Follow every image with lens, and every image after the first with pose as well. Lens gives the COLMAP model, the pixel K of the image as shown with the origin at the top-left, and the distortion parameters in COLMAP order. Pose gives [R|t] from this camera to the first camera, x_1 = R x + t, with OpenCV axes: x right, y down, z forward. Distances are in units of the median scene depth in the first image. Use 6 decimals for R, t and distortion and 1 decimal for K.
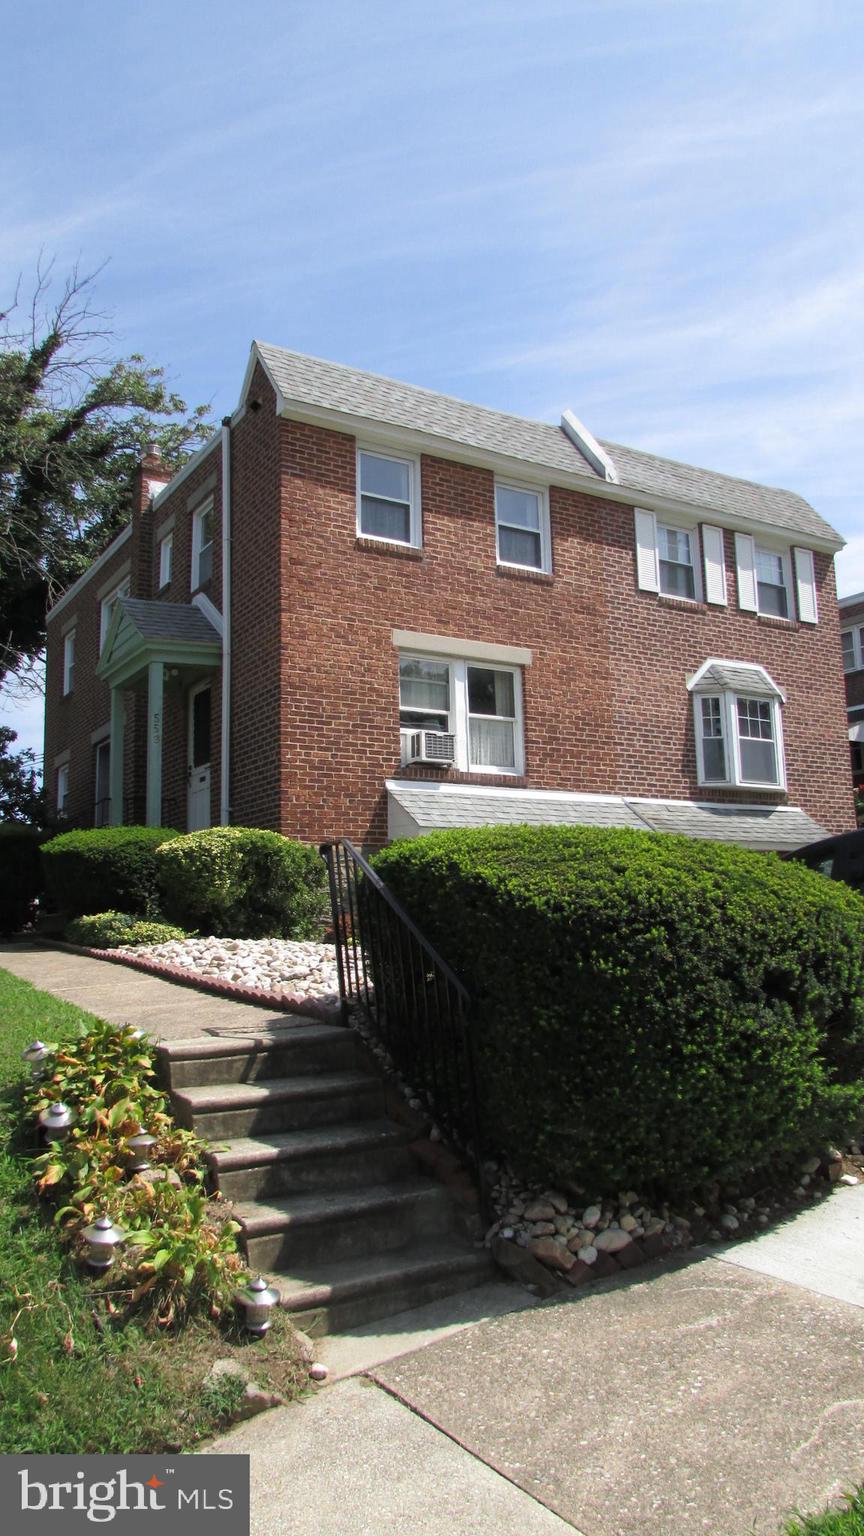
lens RADIAL K [[1104.1, 0, 432.0], [0, 1104.1, 768.0], [0, 0, 1]] dist [-0.015522, 0.004329]
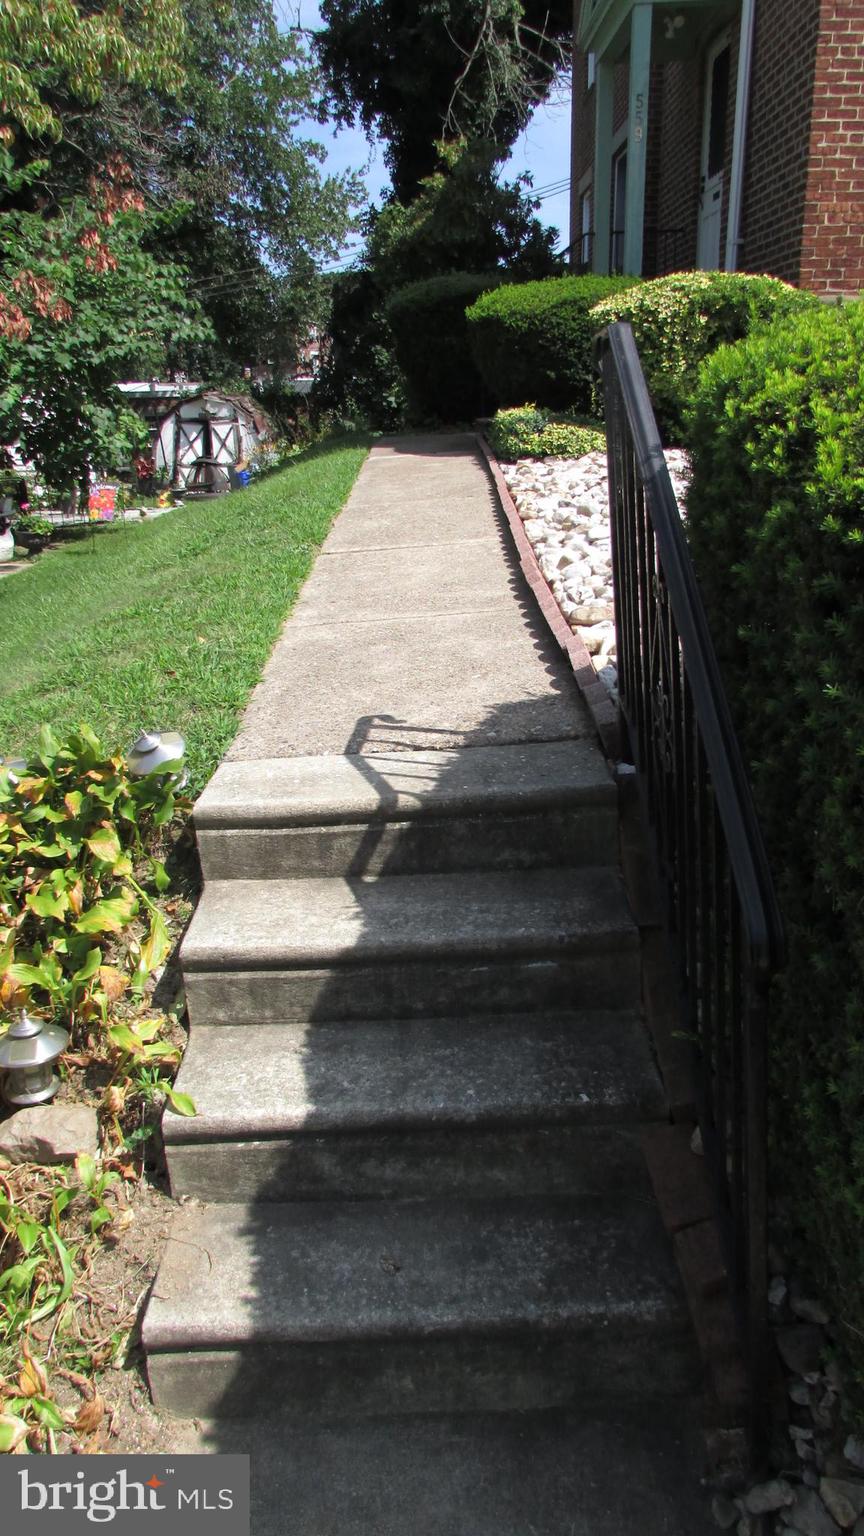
lens RADIAL K [[1104.1, 0, 432.0], [0, 1104.1, 768.0], [0, 0, 1]] dist [-0.015522, 0.004329]
pose [[0.867132, 0.168729, -0.468628, 0.028874], [0.068445, 0.891581, 0.447660, 0.010691], [0.493353, -0.420255, 0.761569, 0.252264]]
